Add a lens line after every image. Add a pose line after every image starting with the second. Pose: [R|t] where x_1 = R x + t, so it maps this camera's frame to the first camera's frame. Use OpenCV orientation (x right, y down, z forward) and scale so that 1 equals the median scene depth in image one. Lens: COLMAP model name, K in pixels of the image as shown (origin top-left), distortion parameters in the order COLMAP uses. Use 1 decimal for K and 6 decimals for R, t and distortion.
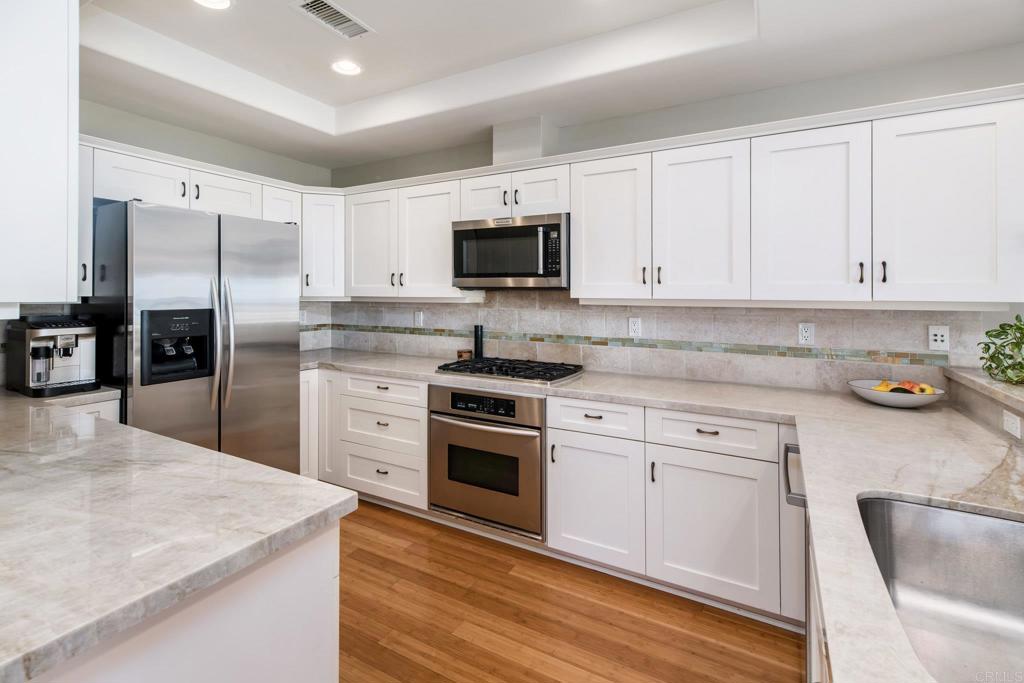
lens RADIAL K [[471.0, 0, 513.7], [0, 471.0, 294.3], [0, 0, 1]] dist [0.000535, 0.001142]
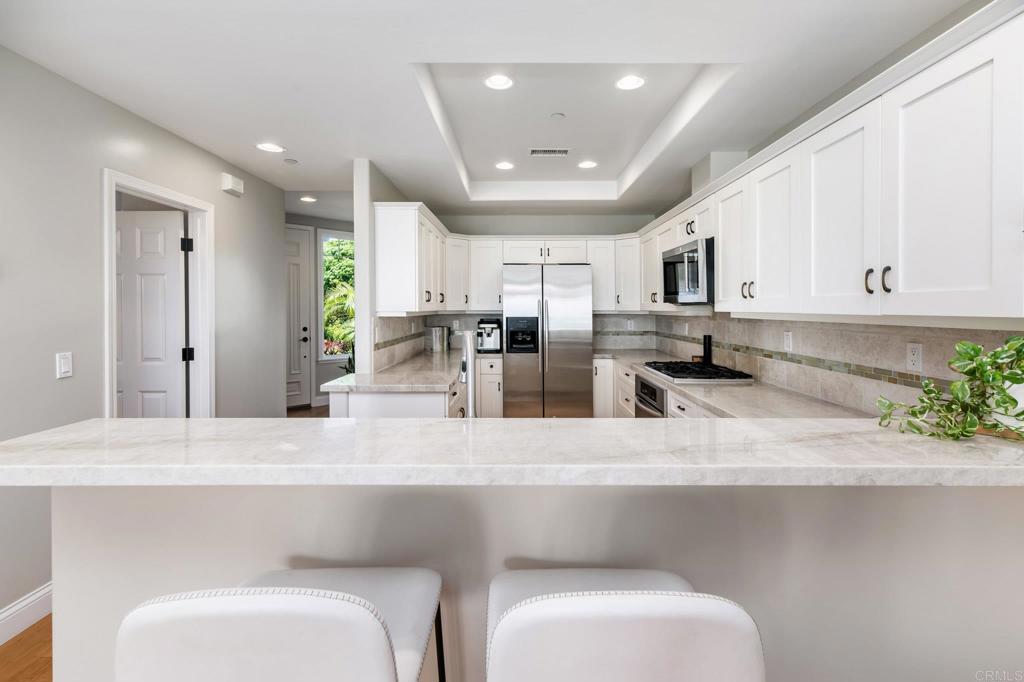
lens RADIAL K [[471.0, 0, 504.6], [0, 471.0, 308.2], [0, 0, 1]] dist [0.000535, 0.001142]
pose [[0.461602, -0.004541, -0.887076, 0.904527], [0.001004, 0.999989, -0.004596, 0.004548], [0.887087, 0.001231, 0.461601, 0.024599]]
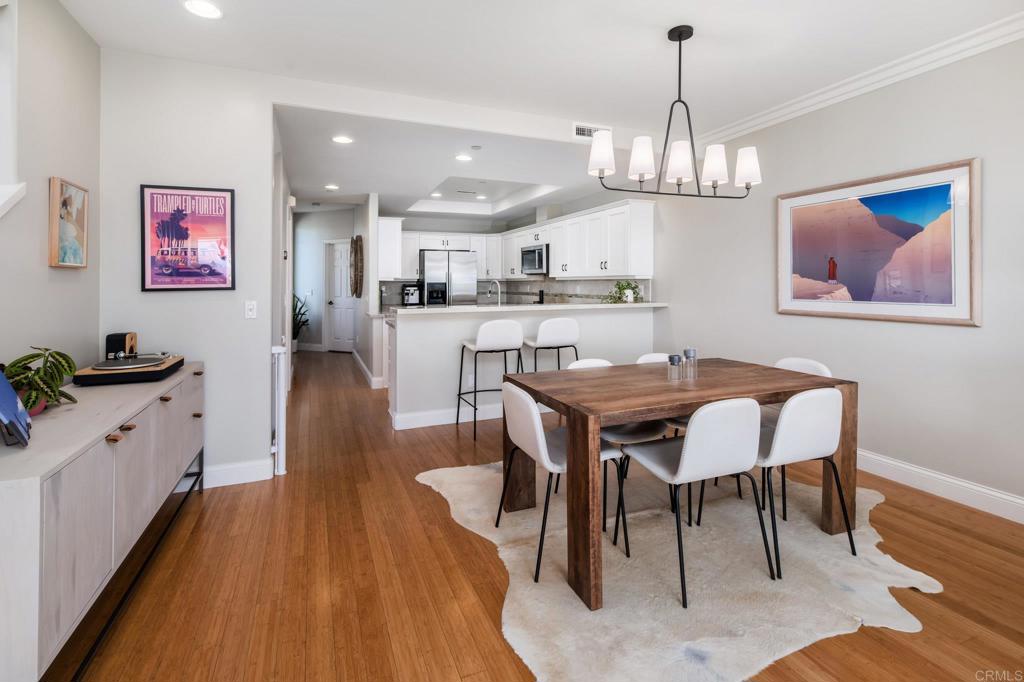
lens RADIAL K [[471.0, 0, 509.8], [0, 471.0, 258.6], [0, 0, 1]] dist [0.000535, 0.001142]
pose [[0.788405, -0.040195, -0.613843, 1.518796], [0.007103, 0.998391, -0.056253, 0.049743], [0.615116, 0.039990, 0.787422, -1.128000]]
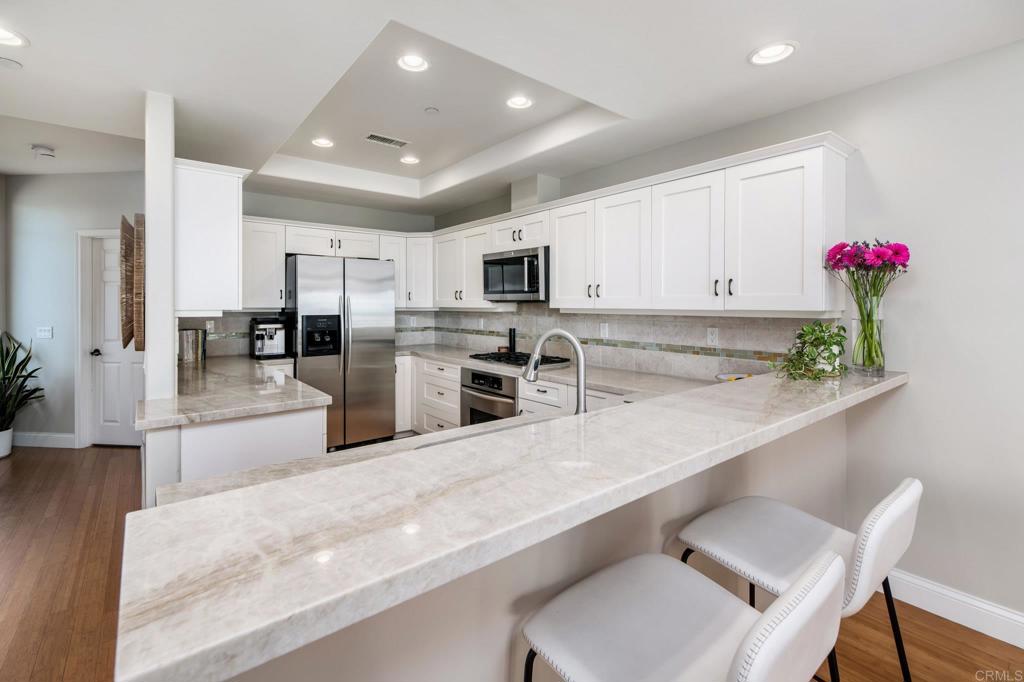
lens RADIAL K [[471.0, 0, 514.4], [0, 471.0, 302.8], [0, 0, 1]] dist [0.000535, 0.001142]
pose [[0.925156, -0.006072, -0.379538, 0.550379], [0.003891, 0.999971, -0.006513, 0.001486], [0.379567, 0.004549, 0.925153, -0.305704]]
